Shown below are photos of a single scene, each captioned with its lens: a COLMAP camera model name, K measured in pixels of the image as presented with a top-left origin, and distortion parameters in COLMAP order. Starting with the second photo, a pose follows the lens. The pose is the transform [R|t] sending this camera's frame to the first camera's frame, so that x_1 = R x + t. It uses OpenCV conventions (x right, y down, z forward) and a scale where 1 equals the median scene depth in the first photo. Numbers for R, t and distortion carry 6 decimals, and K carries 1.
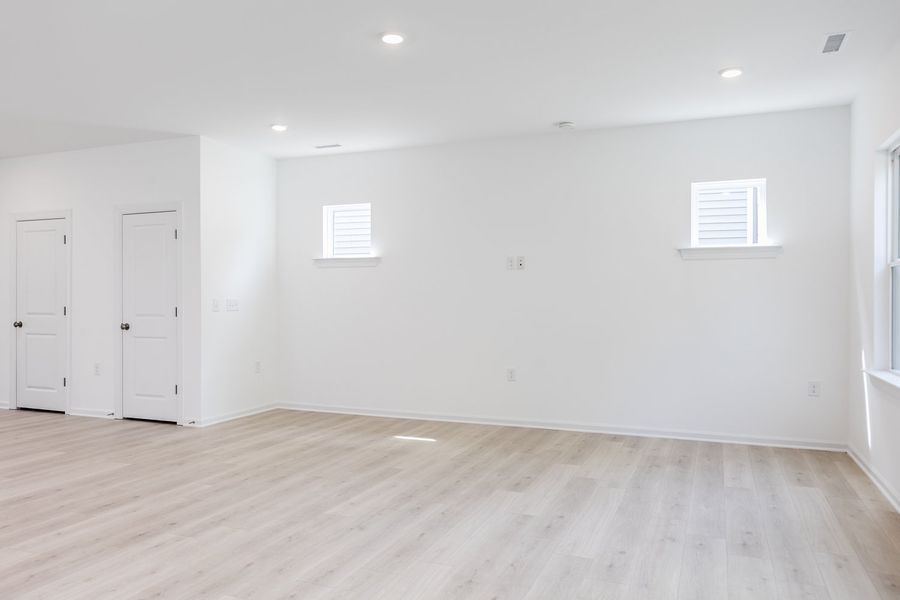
lens RADIAL K [[659.2, 0, 464.3], [0, 659.2, 300.0], [0, 0, 1]] dist [0.003295, -0.000443]
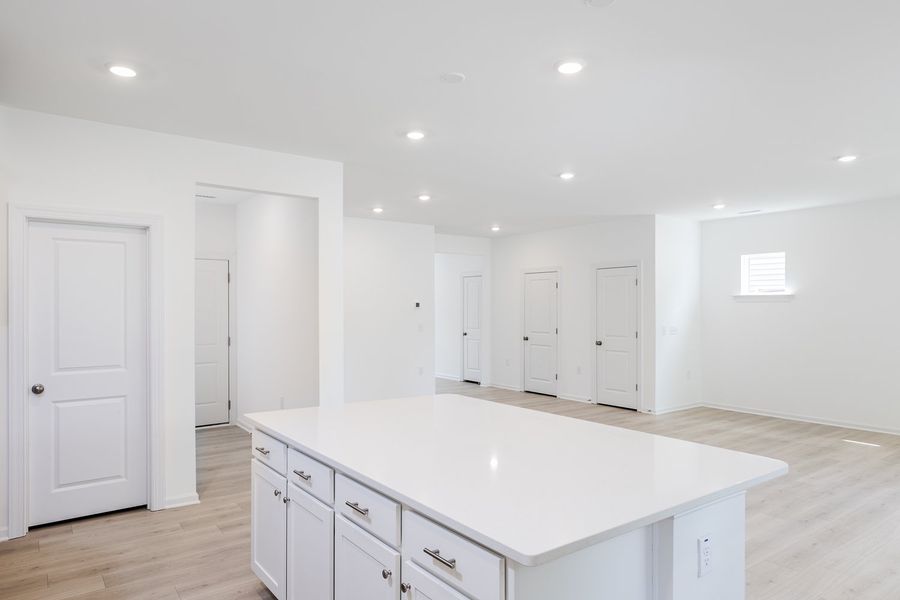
lens RADIAL K [[573.1, 0, 453.0], [0, 573.1, 309.3], [0, 0, 1]] dist [-0.004776, -0.000146]
pose [[0.846546, 0.001795, -0.532313, -0.117320], [-0.001782, 0.999998, 0.000539, -0.044100], [0.532313, 0.000492, 0.846547, -0.341801]]
